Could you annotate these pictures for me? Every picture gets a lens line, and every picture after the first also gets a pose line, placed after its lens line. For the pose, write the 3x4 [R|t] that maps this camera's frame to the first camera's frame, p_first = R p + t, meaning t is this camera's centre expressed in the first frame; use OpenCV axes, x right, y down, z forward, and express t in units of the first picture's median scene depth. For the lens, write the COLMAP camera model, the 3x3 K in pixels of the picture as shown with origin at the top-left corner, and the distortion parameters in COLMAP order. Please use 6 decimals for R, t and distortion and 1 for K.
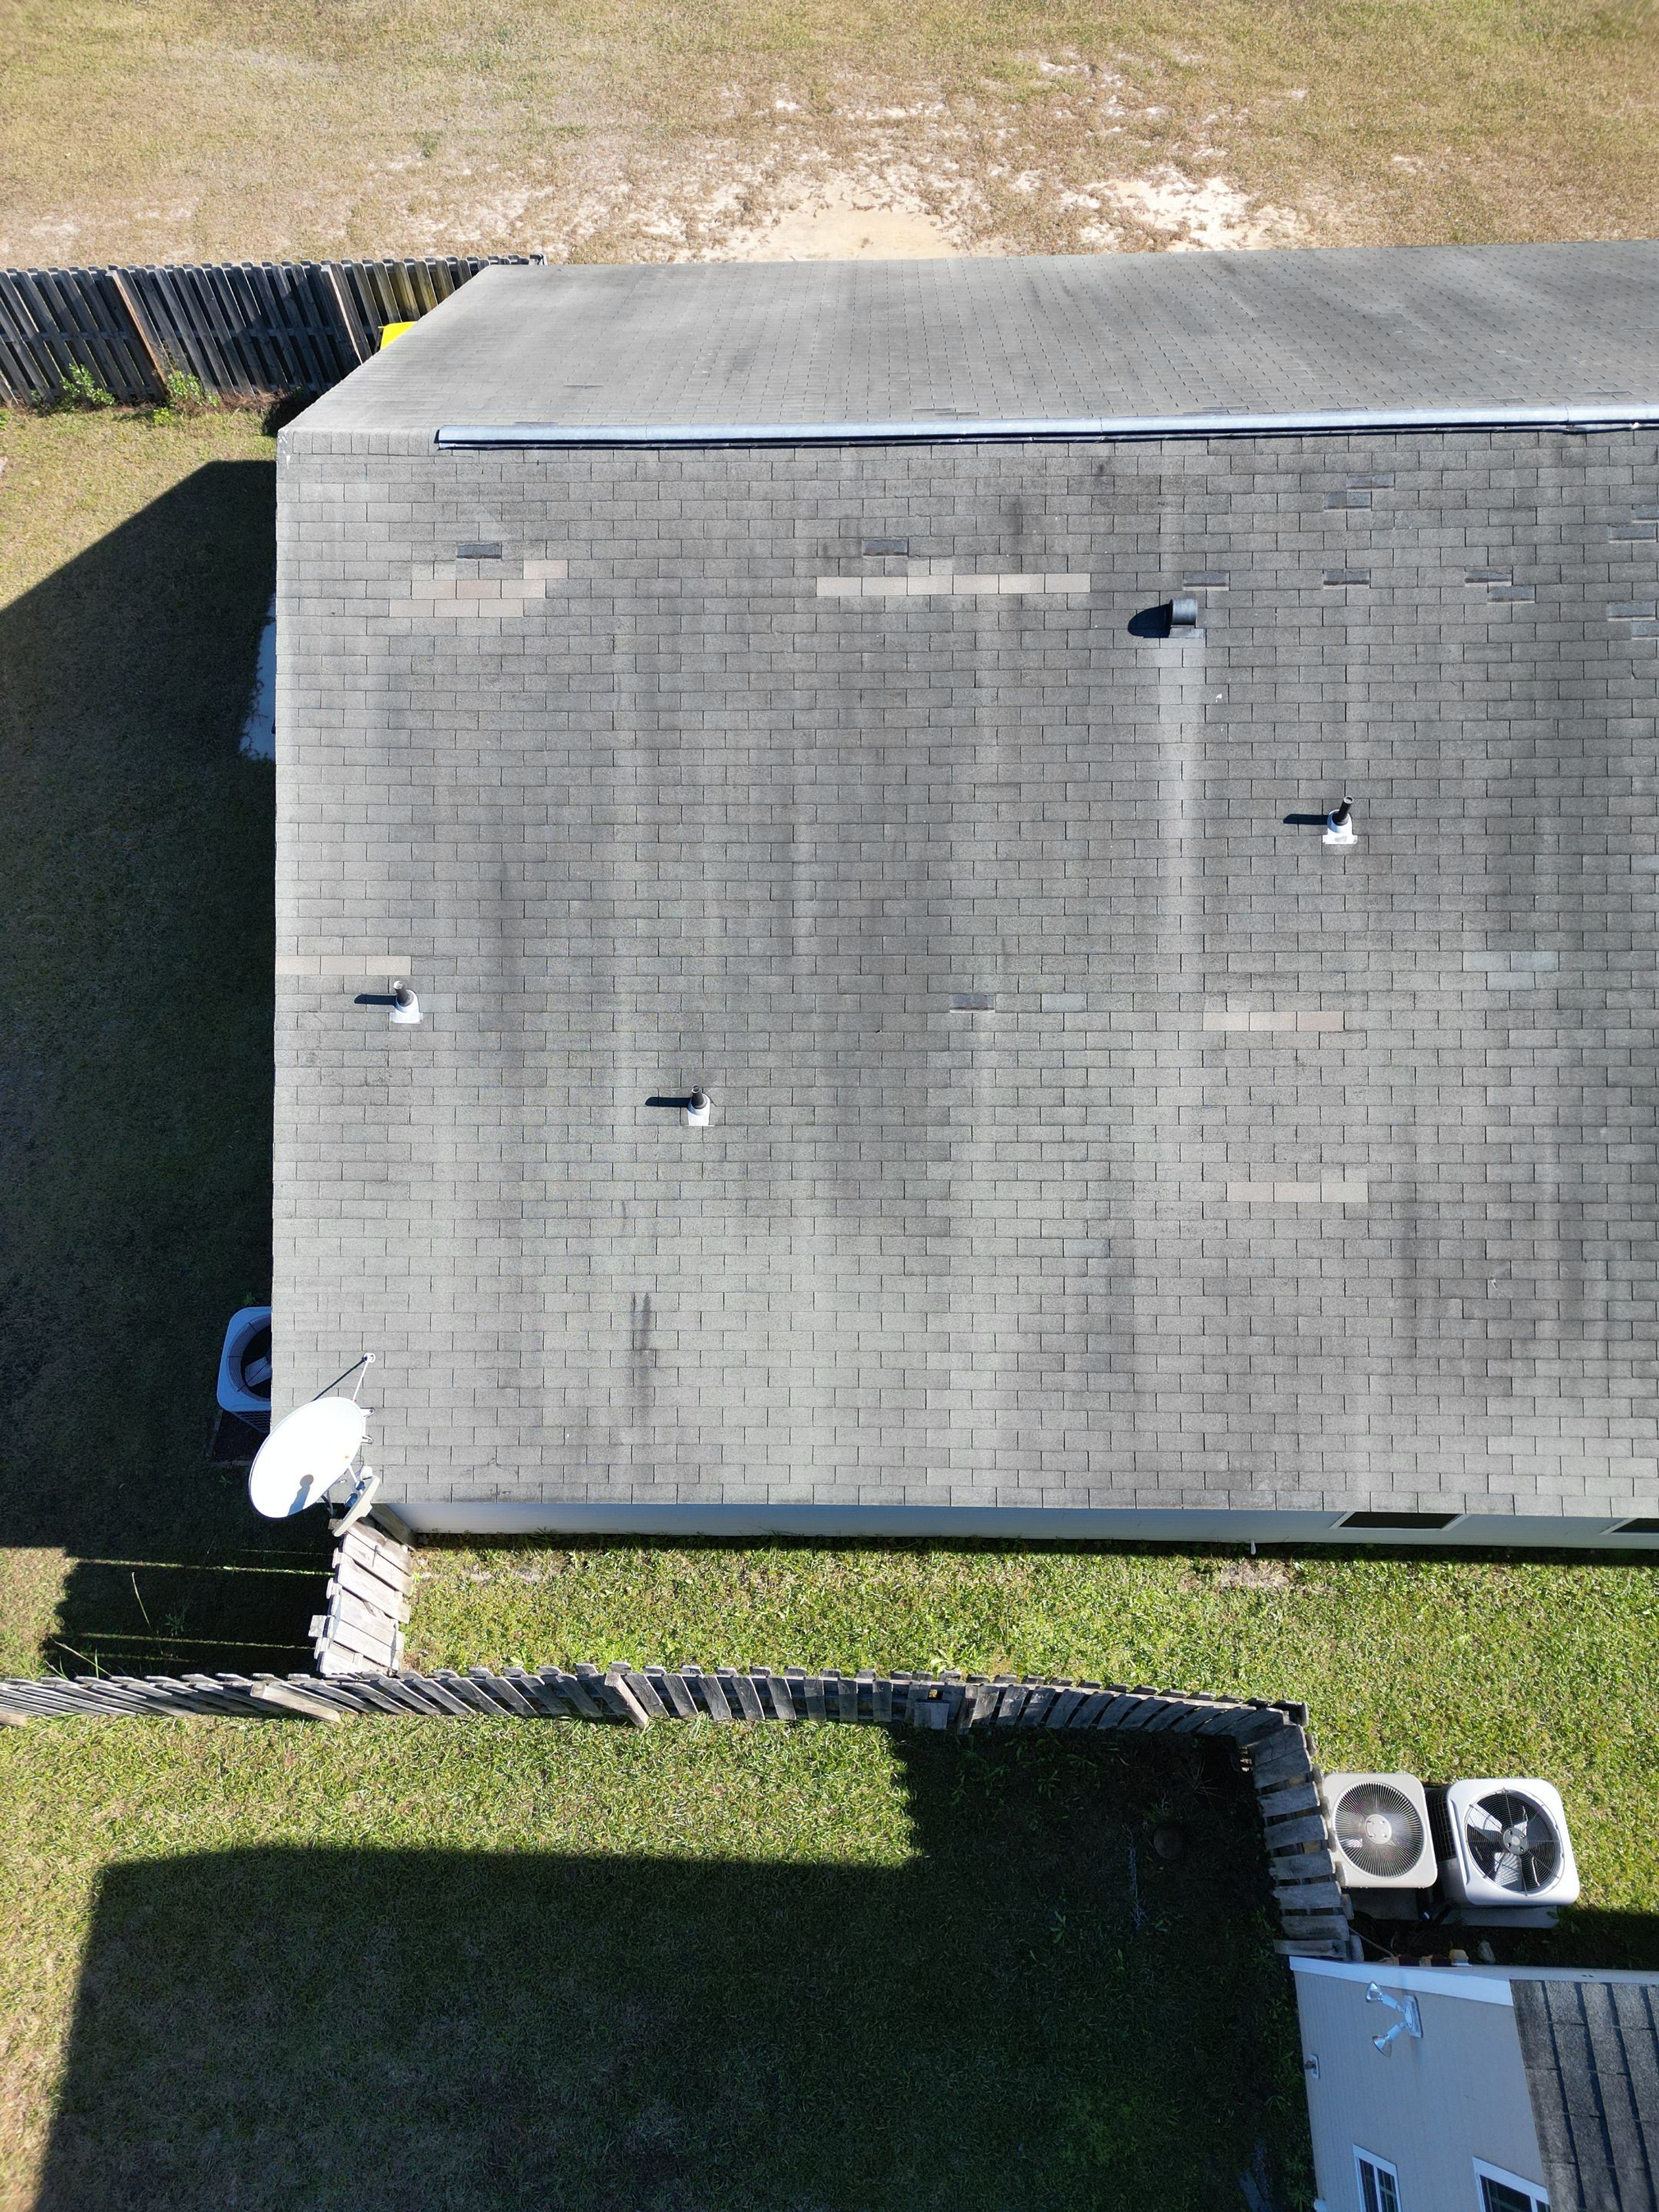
lens RADIAL K [[1547.8, 0, 826.4], [0, 1547.8, 1102.4], [0, 0, 1]] dist [0.066569, -0.050493]
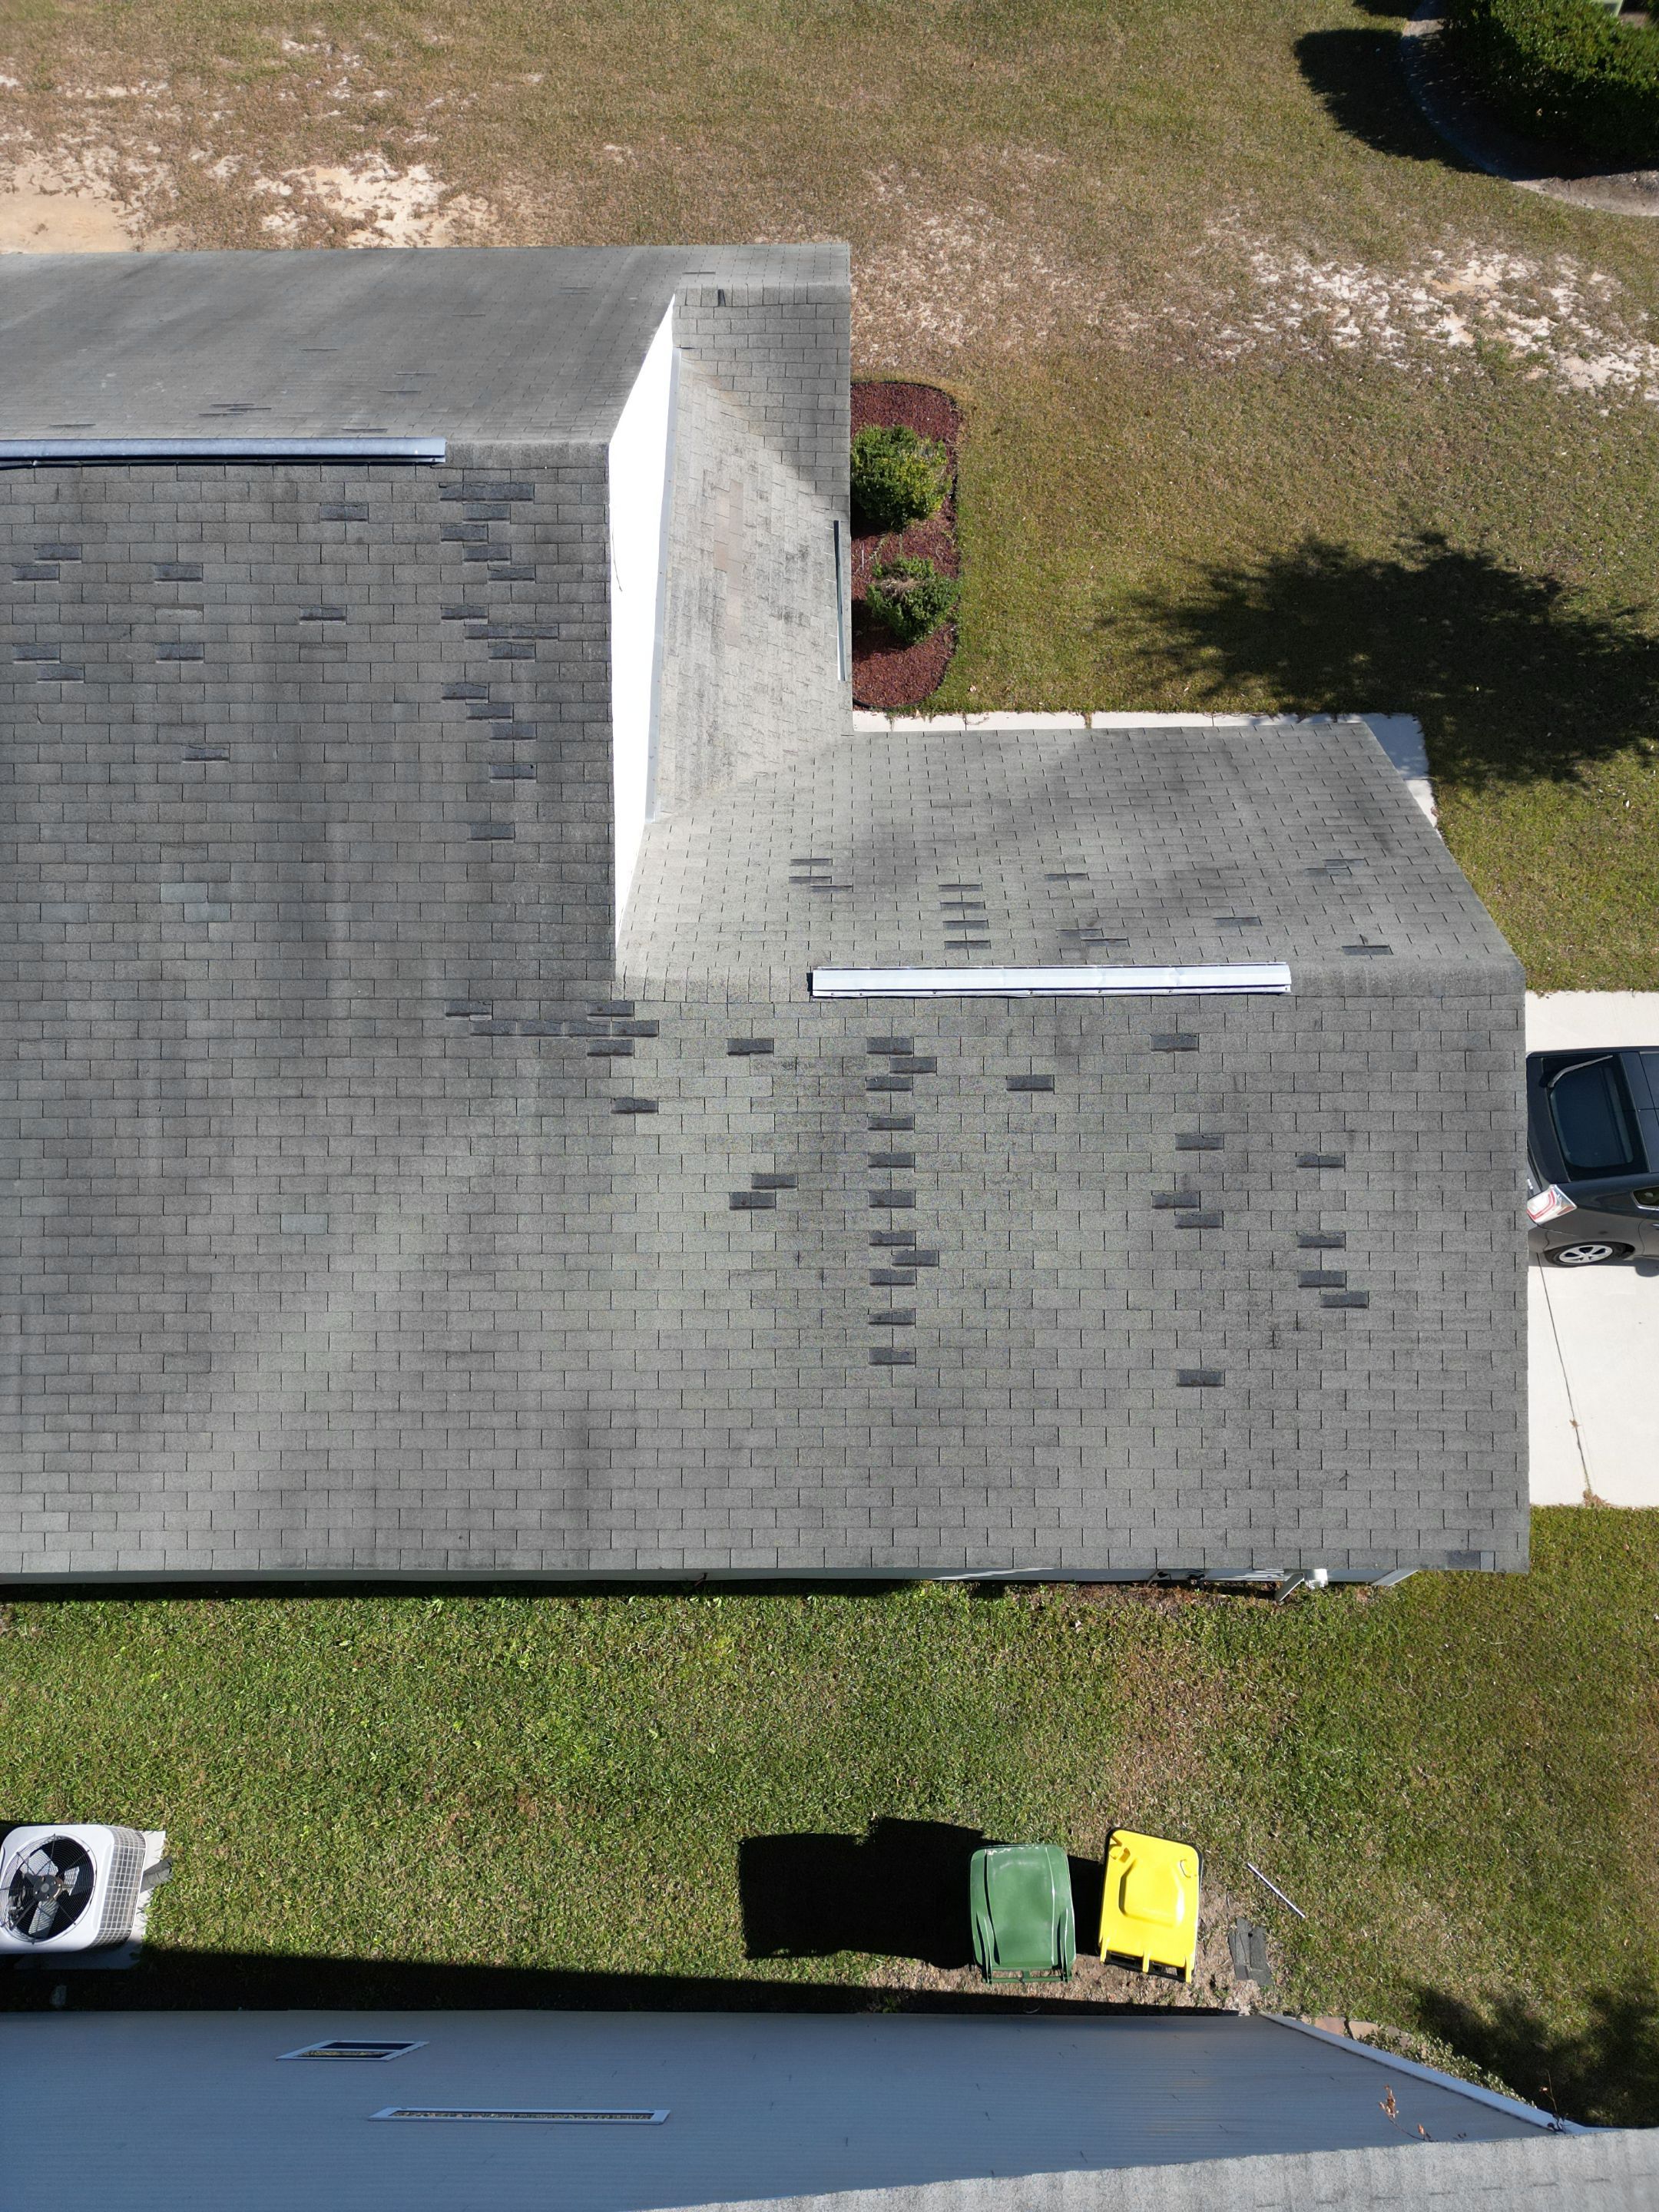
lens RADIAL K [[1547.8, 0, 823.8], [0, 1547.8, 1106.8], [0, 0, 1]] dist [0.066569, -0.050493]
pose [[0.999872, -0.008151, 0.013762, 0.847570], [0.007808, 0.999661, 0.024837, -0.043209], [-0.013960, -0.024726, 0.999597, 0.006012]]
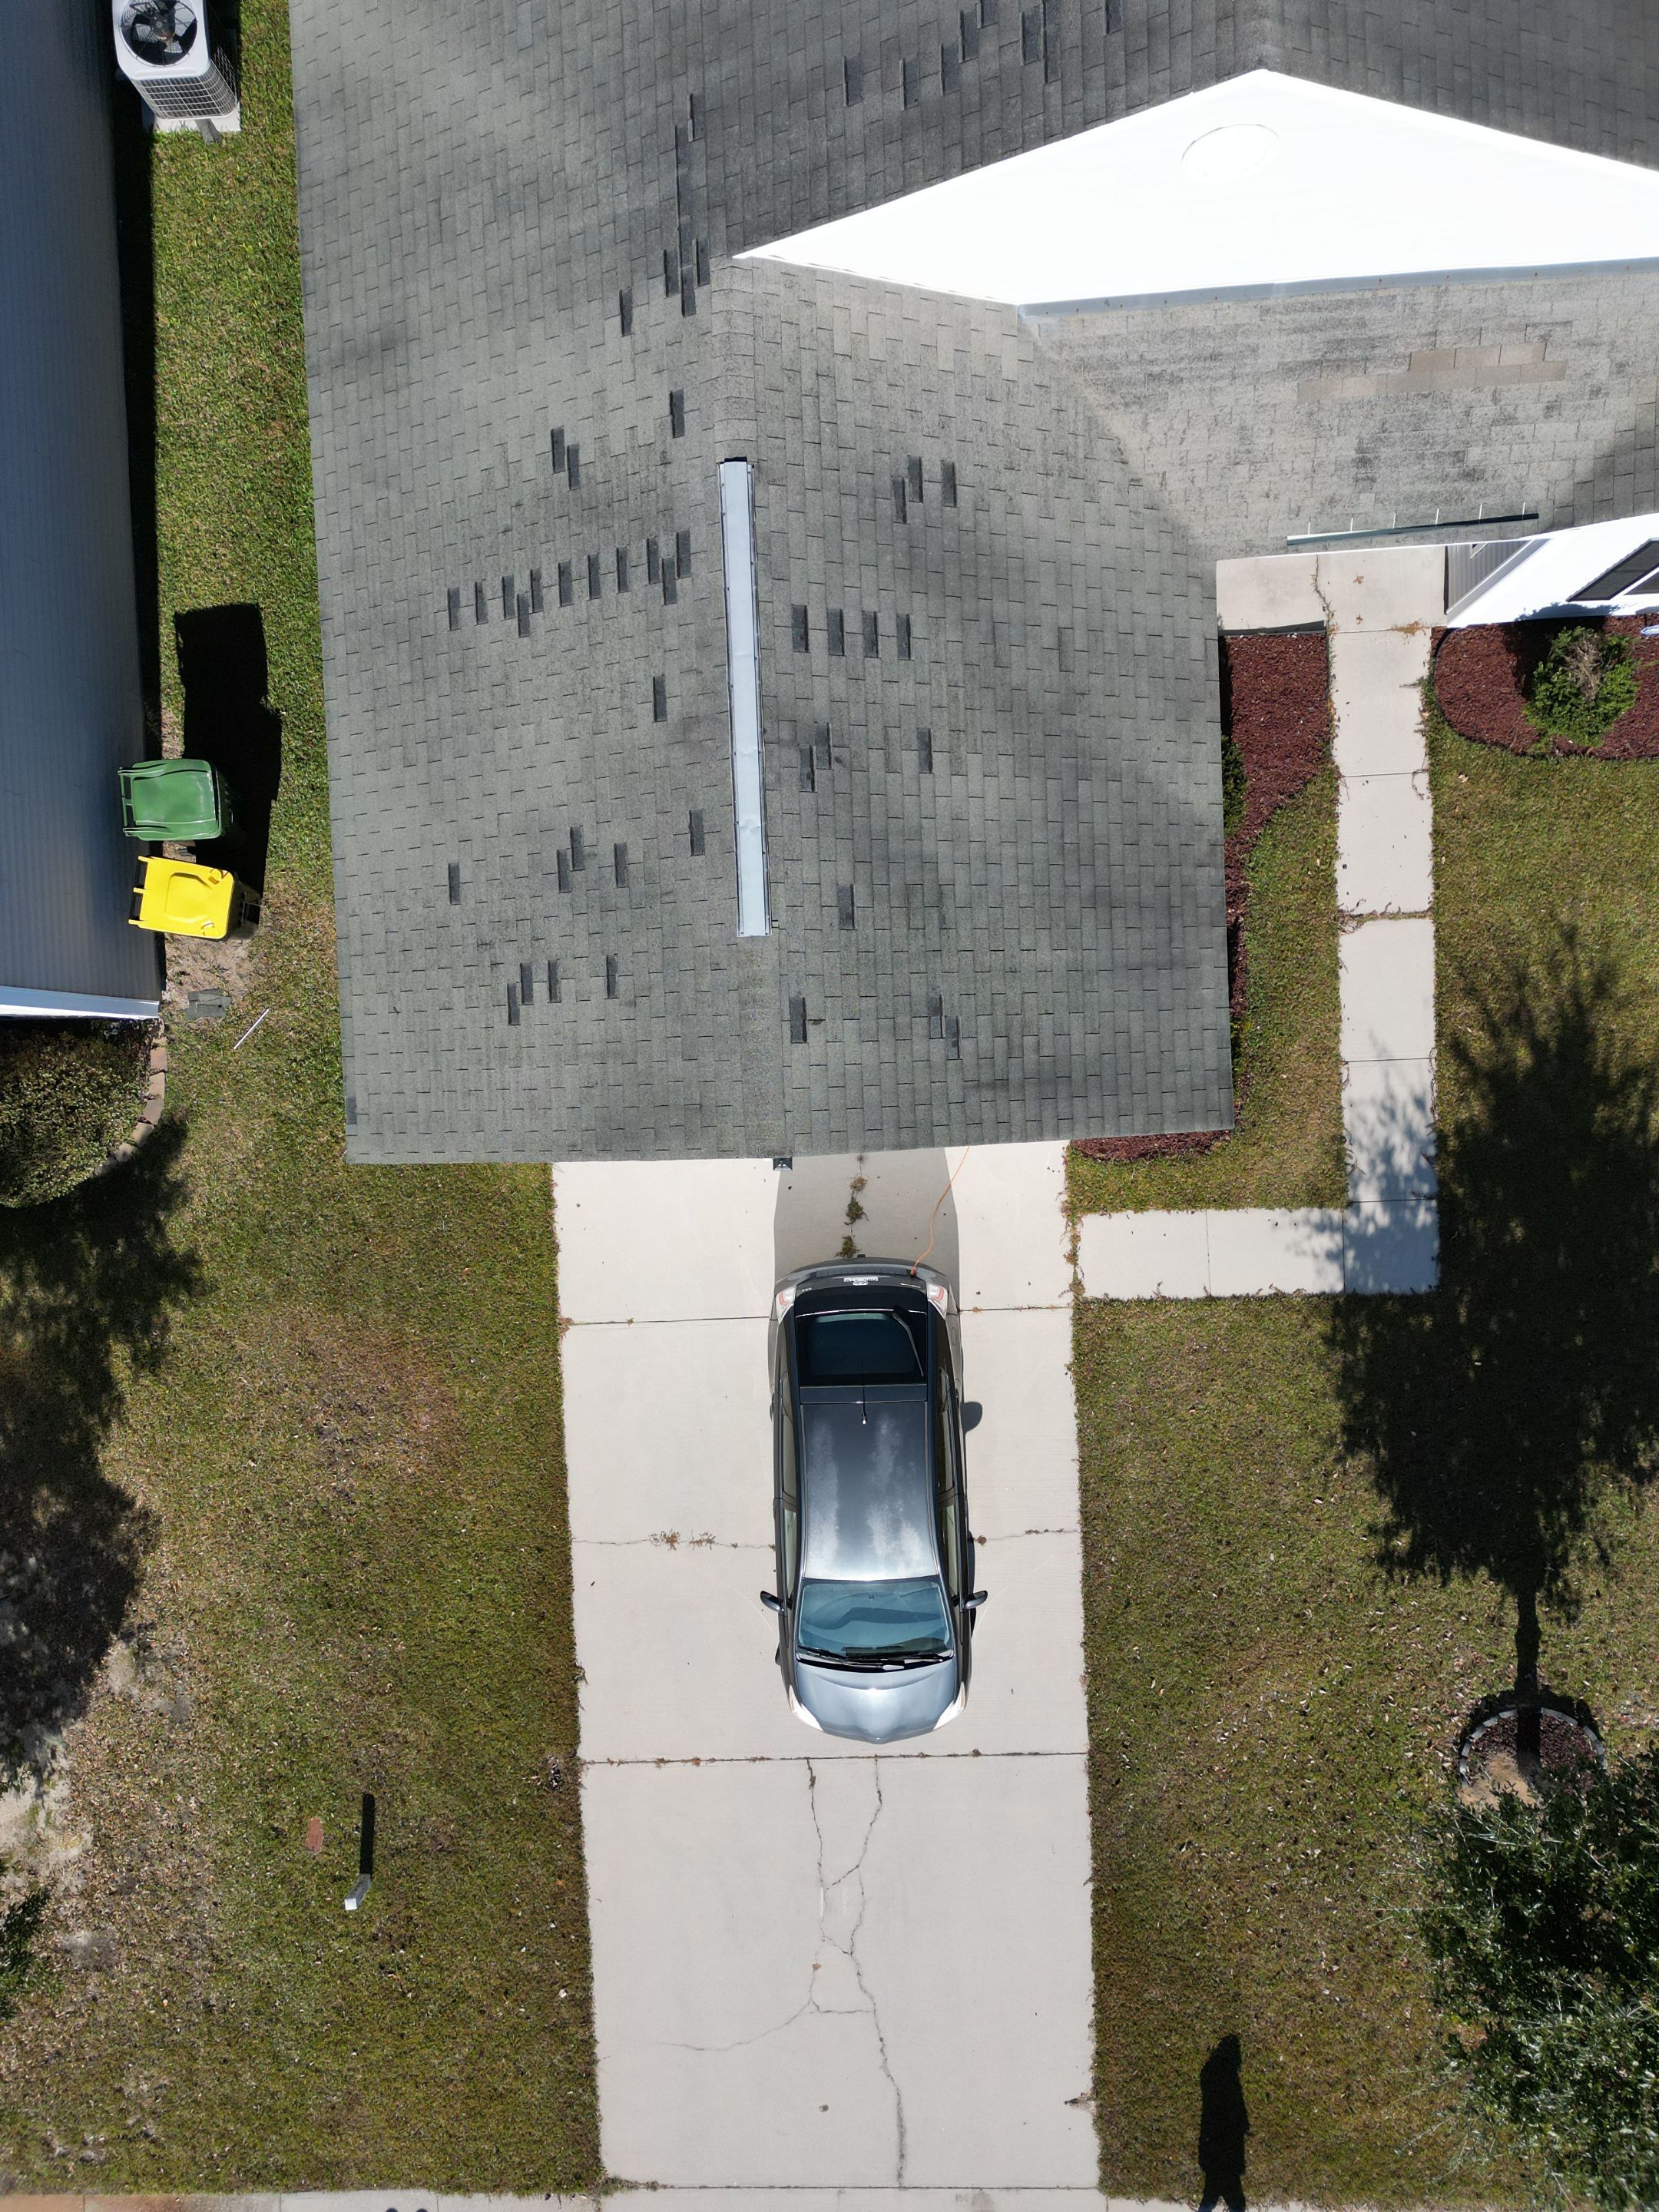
lens RADIAL K [[1547.8, 0, 823.2], [0, 1547.8, 1101.0], [0, 0, 1]] dist [0.066569, -0.050493]
pose [[0.056892, 0.997420, 0.043785, 1.164161], [-0.862475, 0.027009, 0.505378, -0.550807], [0.502891, -0.066516, 0.861787, 0.115895]]
